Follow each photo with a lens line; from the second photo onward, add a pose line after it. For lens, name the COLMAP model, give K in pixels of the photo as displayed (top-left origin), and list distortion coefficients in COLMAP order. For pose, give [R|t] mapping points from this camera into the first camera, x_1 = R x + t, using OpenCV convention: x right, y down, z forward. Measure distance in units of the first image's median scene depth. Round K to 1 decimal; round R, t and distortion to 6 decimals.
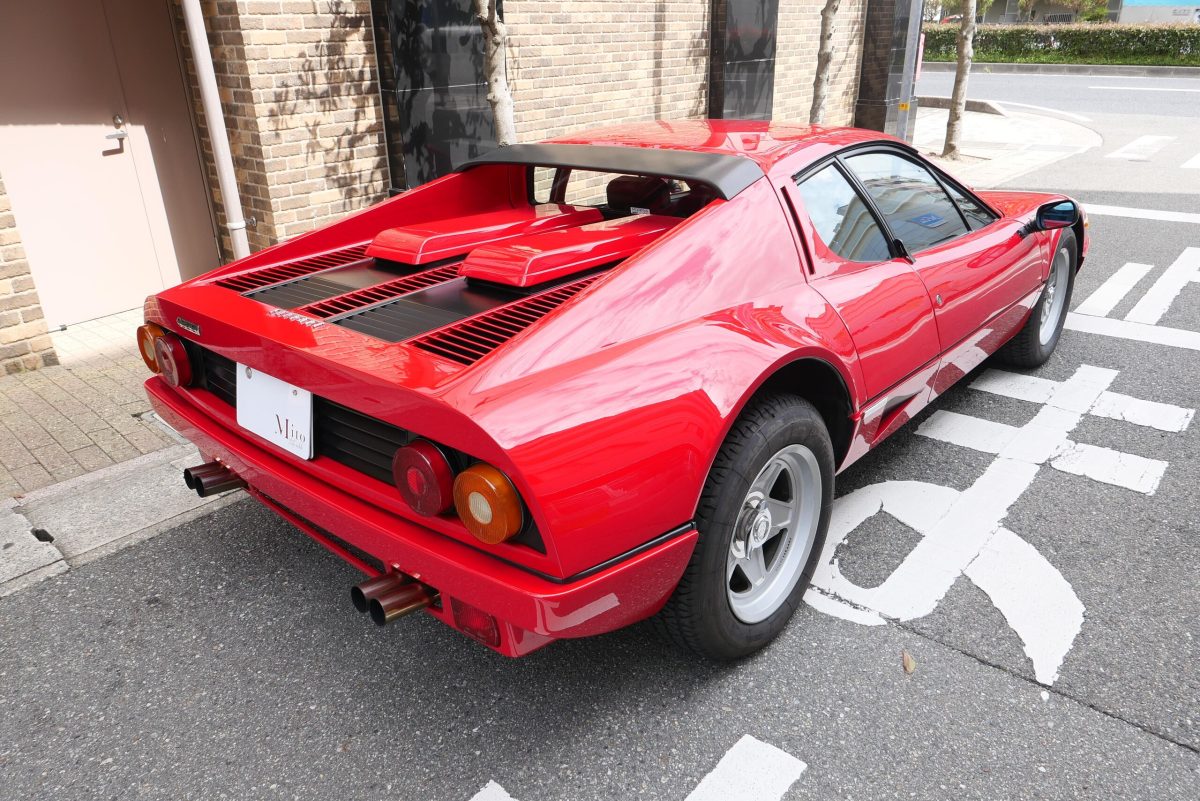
lens RADIAL K [[827.6, 0, 604.0], [0, 827.6, 399.3], [0, 0, 1]] dist [-0.027437, 0.013444]
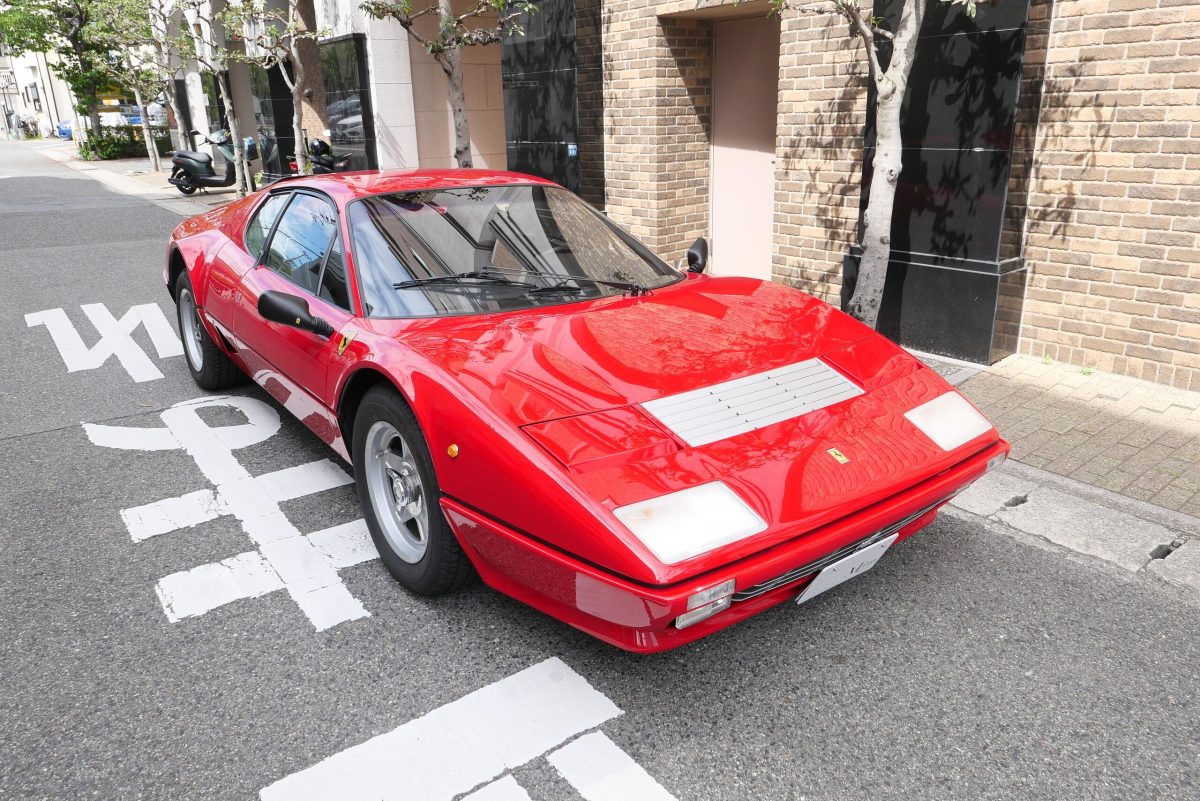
lens RADIAL K [[827.6, 0, 601.5], [0, 827.6, 396.8], [0, 0, 1]] dist [-0.027437, 0.013444]
pose [[-0.202696, 0.341533, -0.917753, 0.962026], [-0.373994, 0.839162, 0.394887, -0.450867], [0.905010, 0.423276, -0.042364, 1.001452]]
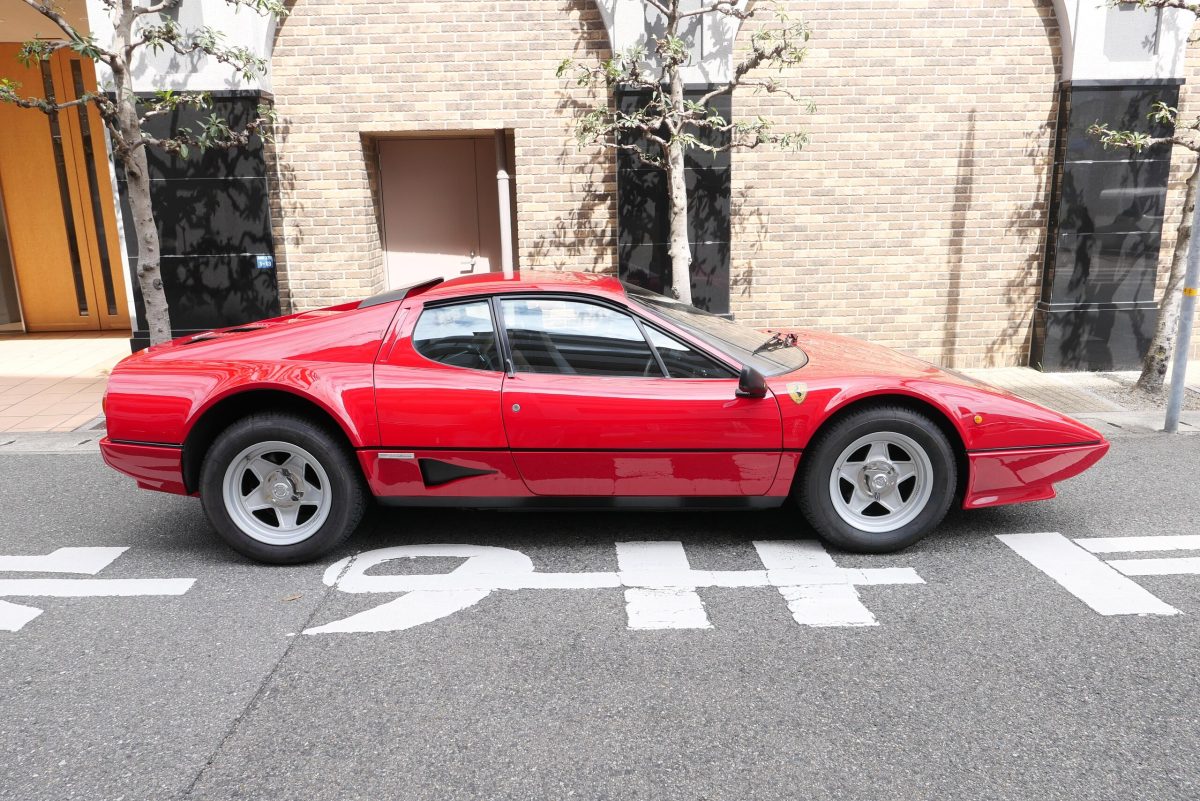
lens RADIAL K [[827.6, 0, 598.6], [0, 827.6, 399.4], [0, 0, 1]] dist [-0.027437, 0.013444]
pose [[0.673311, 0.175265, -0.718286, 0.856395], [-0.296621, 0.953921, -0.045286, -0.066157], [0.677251, 0.243550, 0.694272, 0.100946]]
